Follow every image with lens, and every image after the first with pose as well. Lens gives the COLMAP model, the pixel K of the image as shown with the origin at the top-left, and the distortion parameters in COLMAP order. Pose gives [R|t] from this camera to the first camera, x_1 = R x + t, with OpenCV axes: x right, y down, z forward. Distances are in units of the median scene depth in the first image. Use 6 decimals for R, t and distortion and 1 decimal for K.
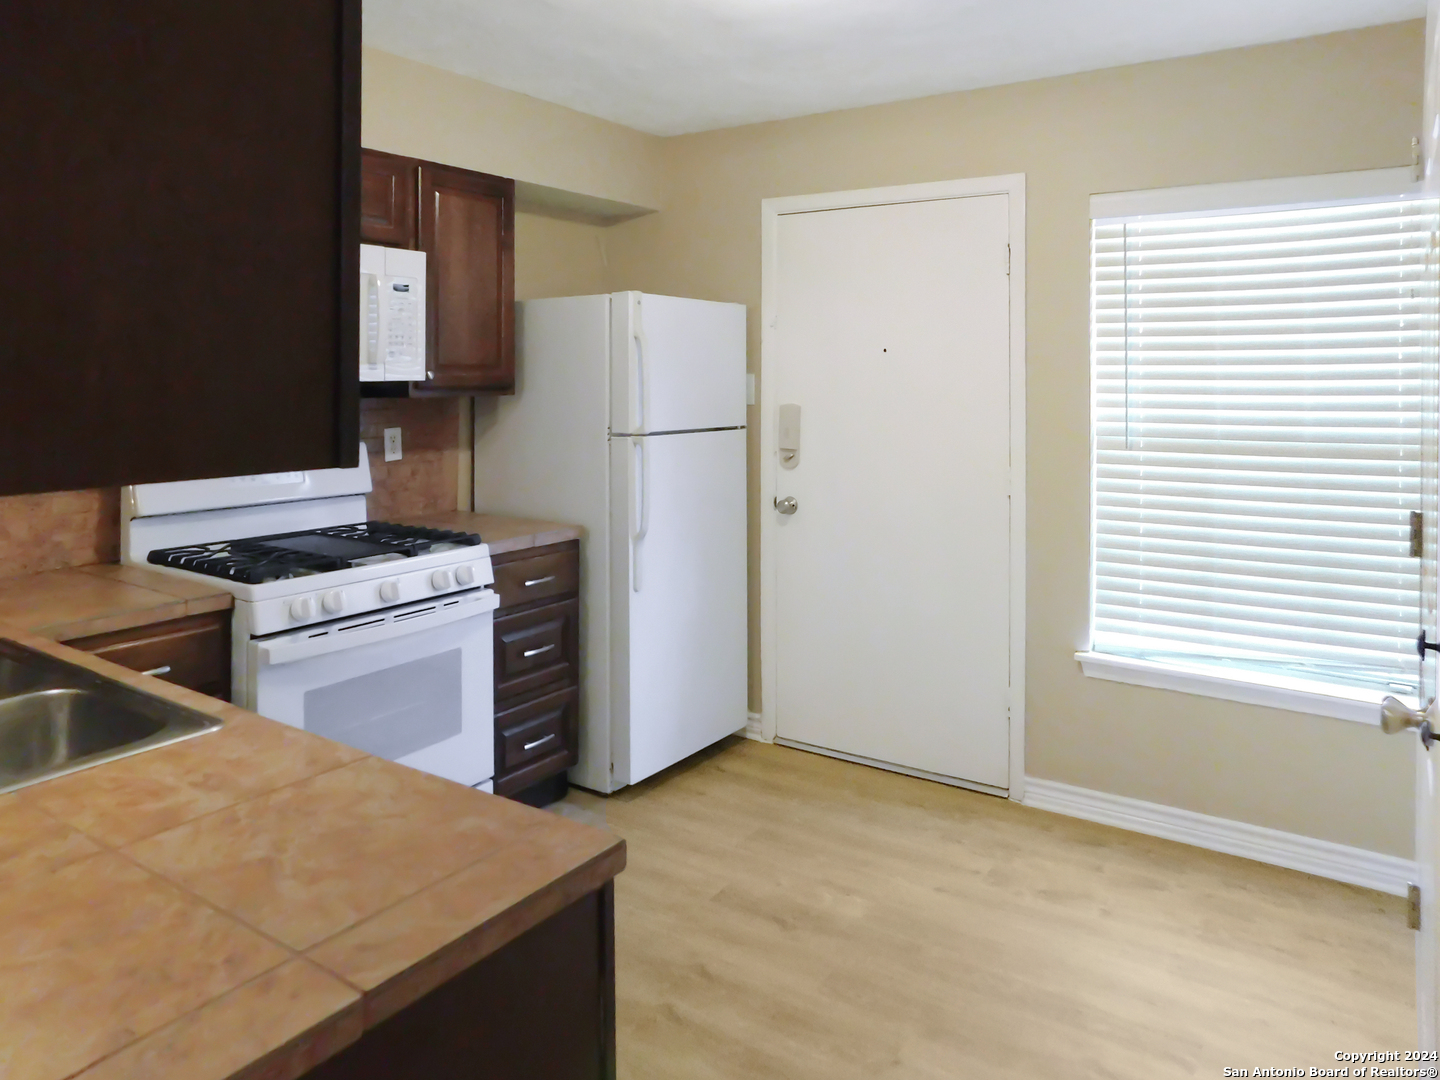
lens RADIAL K [[1033.3, 0, 720.0], [0, 1033.3, 540.0], [0, 0, 1]] dist [-0.005806, 0.005580]
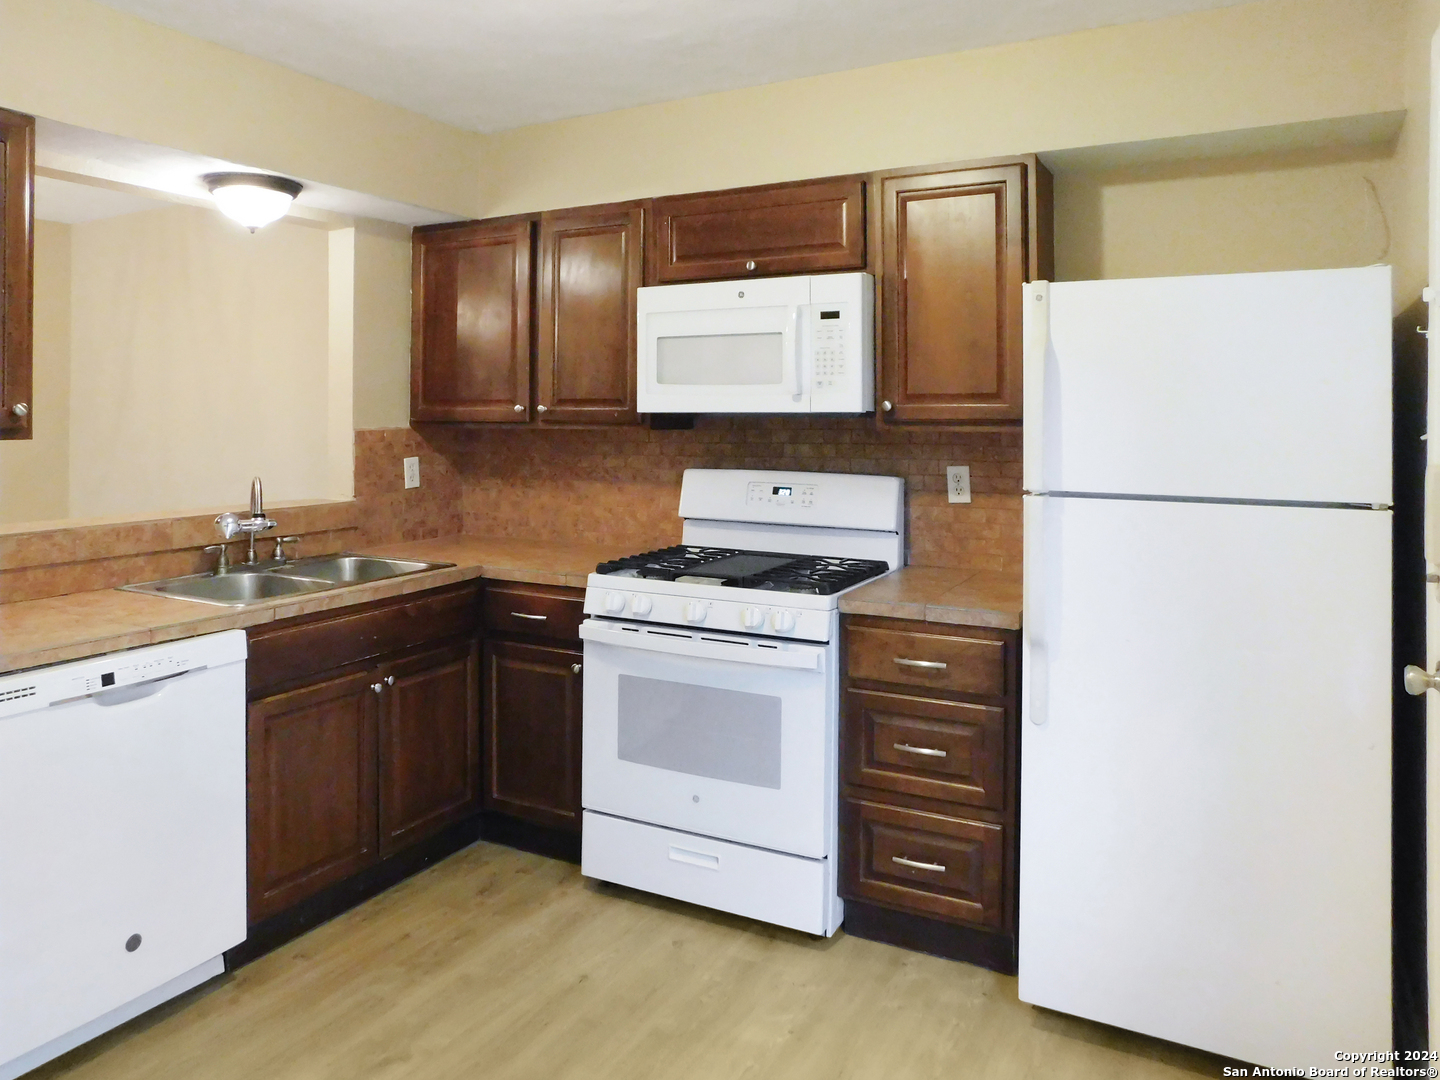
lens RADIAL K [[1033.3, 0, 720.0], [0, 1033.3, 540.0], [0, 0, 1]] dist [-0.005806, 0.005580]
pose [[0.101105, 0.120310, -0.987574, 0.556630], [-0.161329, 0.981505, 0.103054, -0.105263], [0.981708, 0.148905, 0.118645, 0.705259]]
